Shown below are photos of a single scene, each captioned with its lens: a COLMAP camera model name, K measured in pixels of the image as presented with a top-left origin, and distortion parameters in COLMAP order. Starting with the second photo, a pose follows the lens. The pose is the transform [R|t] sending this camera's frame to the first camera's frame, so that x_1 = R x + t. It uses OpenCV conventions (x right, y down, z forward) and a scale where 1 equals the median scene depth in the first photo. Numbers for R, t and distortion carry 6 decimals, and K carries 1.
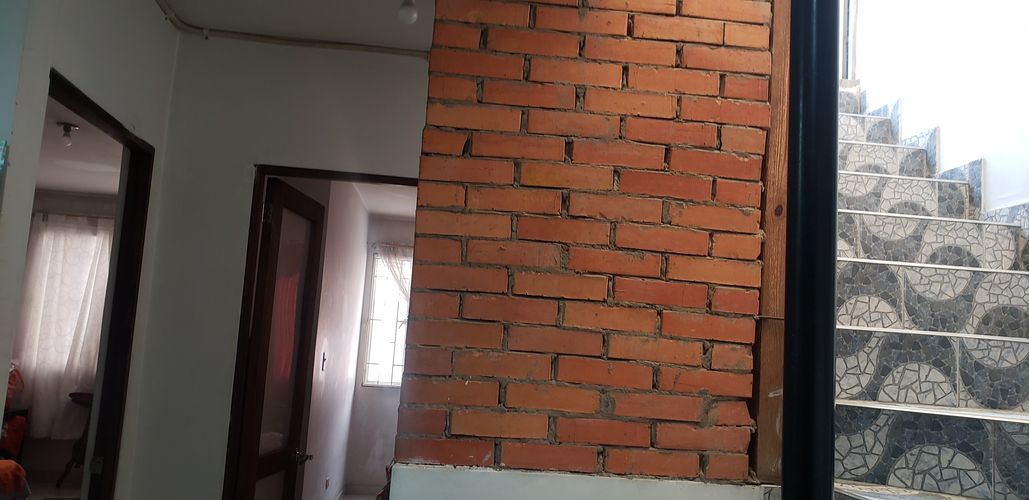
lens RADIAL K [[792.2, 0, 514.5], [0, 792.2, 250.0], [0, 0, 1]] dist [0.061278, -0.001820]
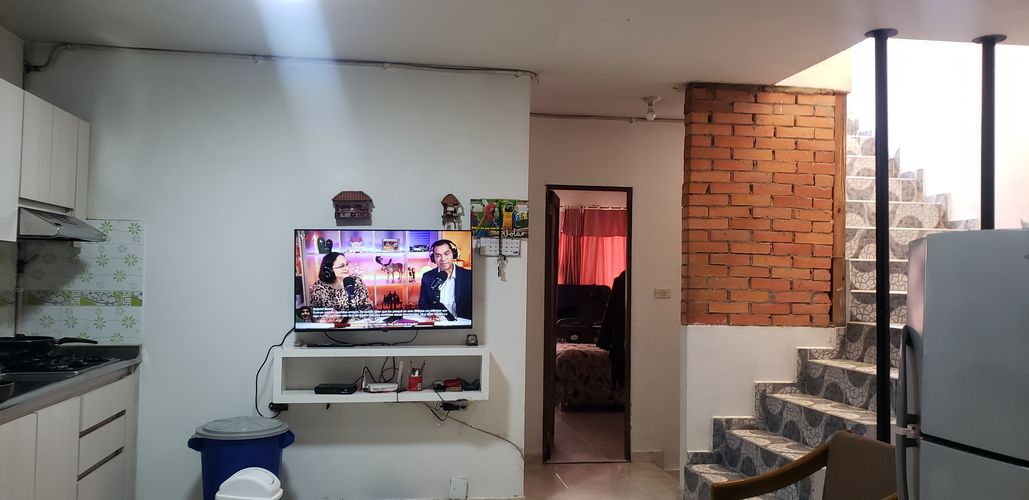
lens RADIAL K [[806.2, 0, 514.5], [0, 806.2, 250.0], [0, 0, 1]] dist [0.035612, 0.001164]
pose [[0.997129, -0.046982, 0.059382, -0.762699], [0.041903, 0.995579, 0.084059, -0.175802], [-0.063069, -0.081329, 0.994690, -1.301785]]
